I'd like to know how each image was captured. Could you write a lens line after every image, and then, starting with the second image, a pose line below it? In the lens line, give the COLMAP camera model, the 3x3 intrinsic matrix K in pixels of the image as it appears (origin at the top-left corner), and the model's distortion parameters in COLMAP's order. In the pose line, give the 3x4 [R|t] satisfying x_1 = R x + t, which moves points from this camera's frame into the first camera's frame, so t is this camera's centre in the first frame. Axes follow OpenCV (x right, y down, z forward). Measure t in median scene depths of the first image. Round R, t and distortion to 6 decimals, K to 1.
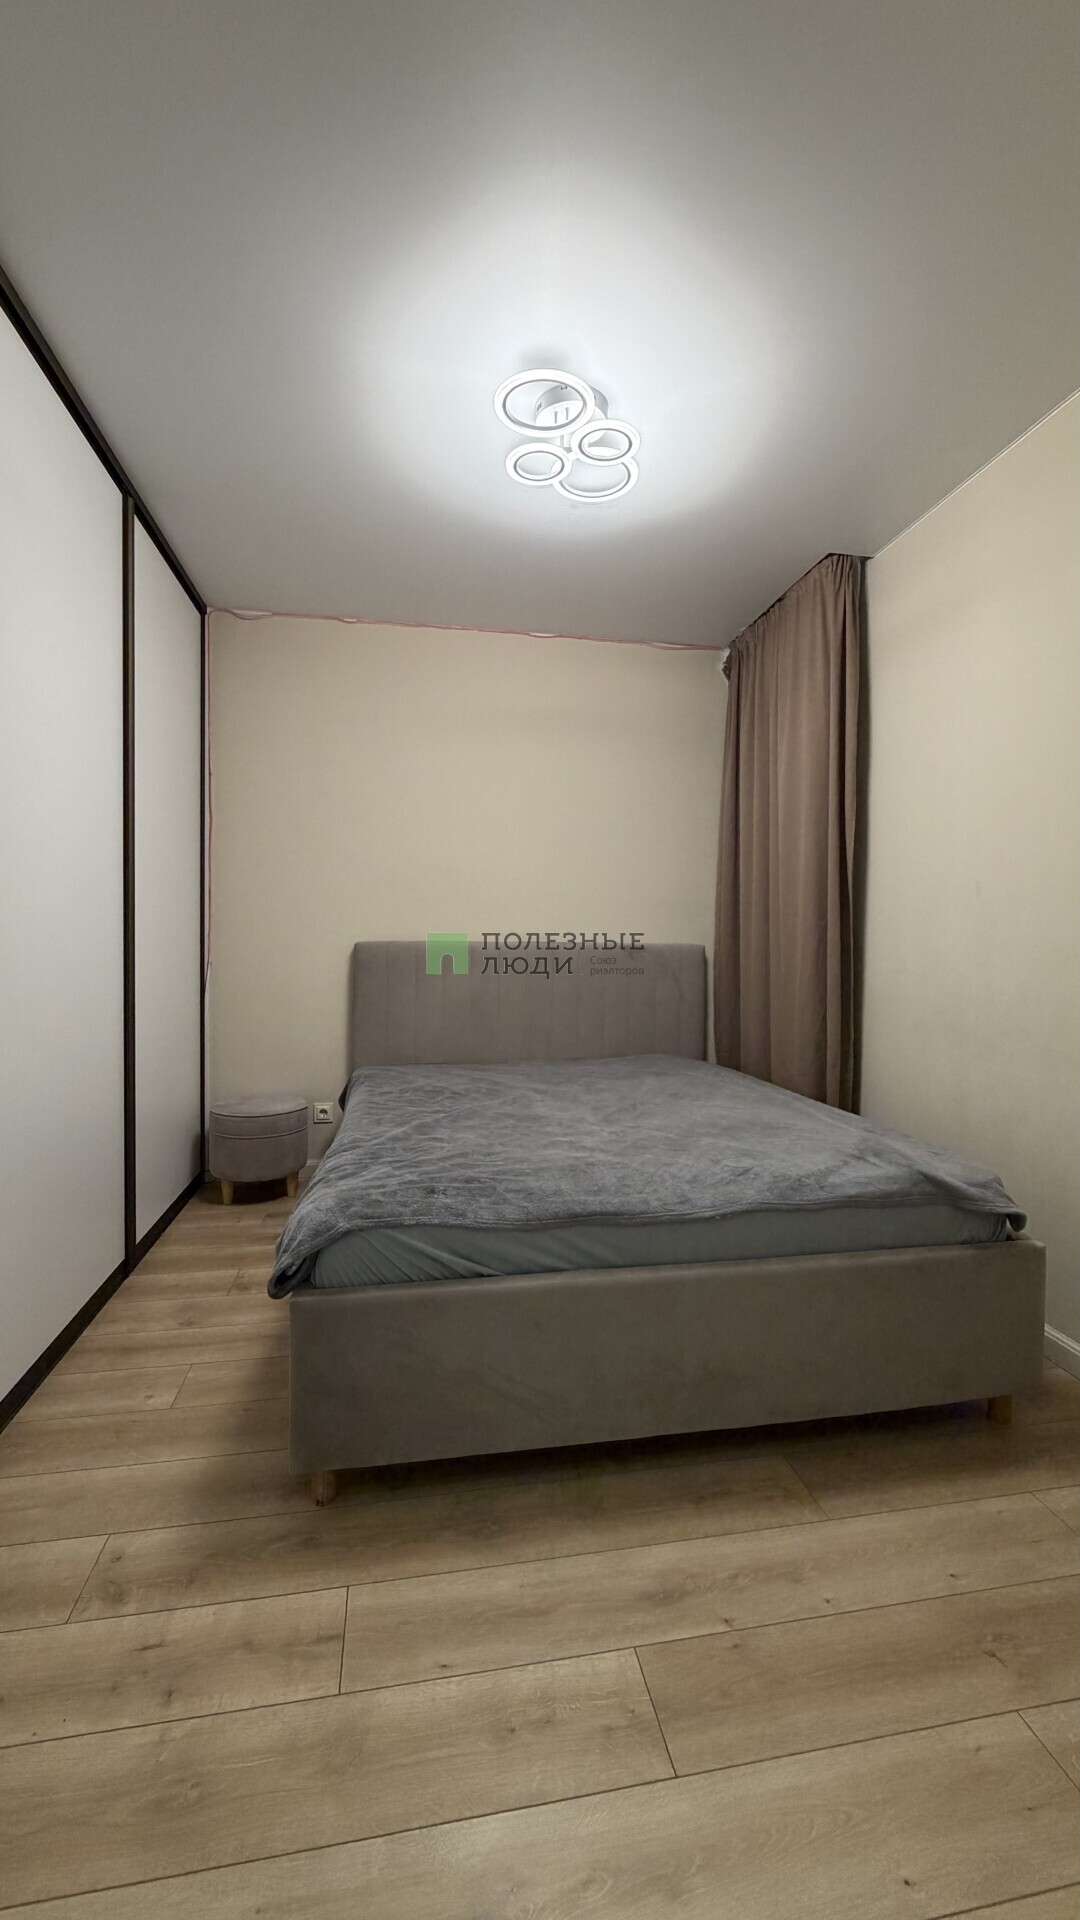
lens RADIAL K [[762.1, 0, 540.3], [0, 762.1, 957.3], [0, 0, 1]] dist [0.001482, 0.000569]
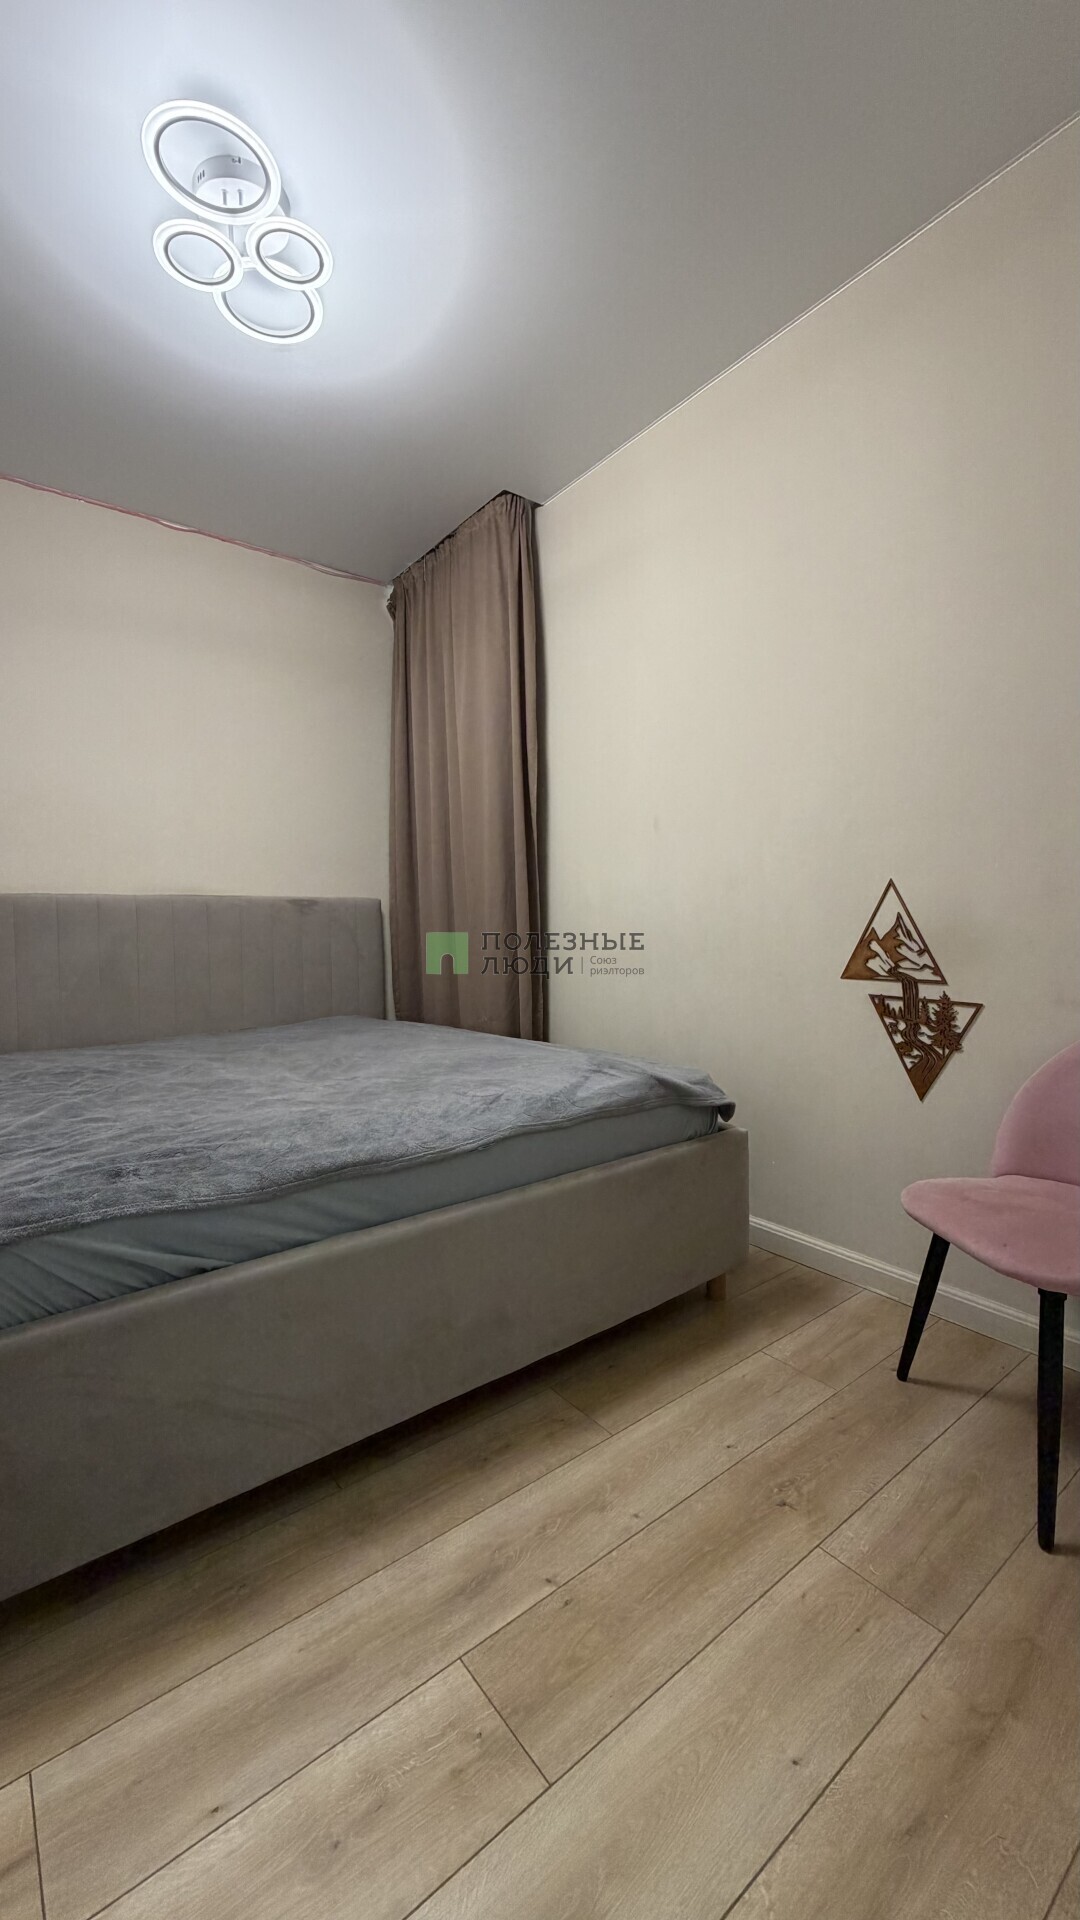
lens RADIAL K [[762.1, 0, 536.3], [0, 762.1, 956.8], [0, 0, 1]] dist [0.001482, 0.000569]
pose [[0.886530, -0.041494, 0.460807, -0.108381], [0.036529, 0.999139, 0.019690, 0.096006], [-0.461227, -0.000623, 0.887282, 0.165192]]
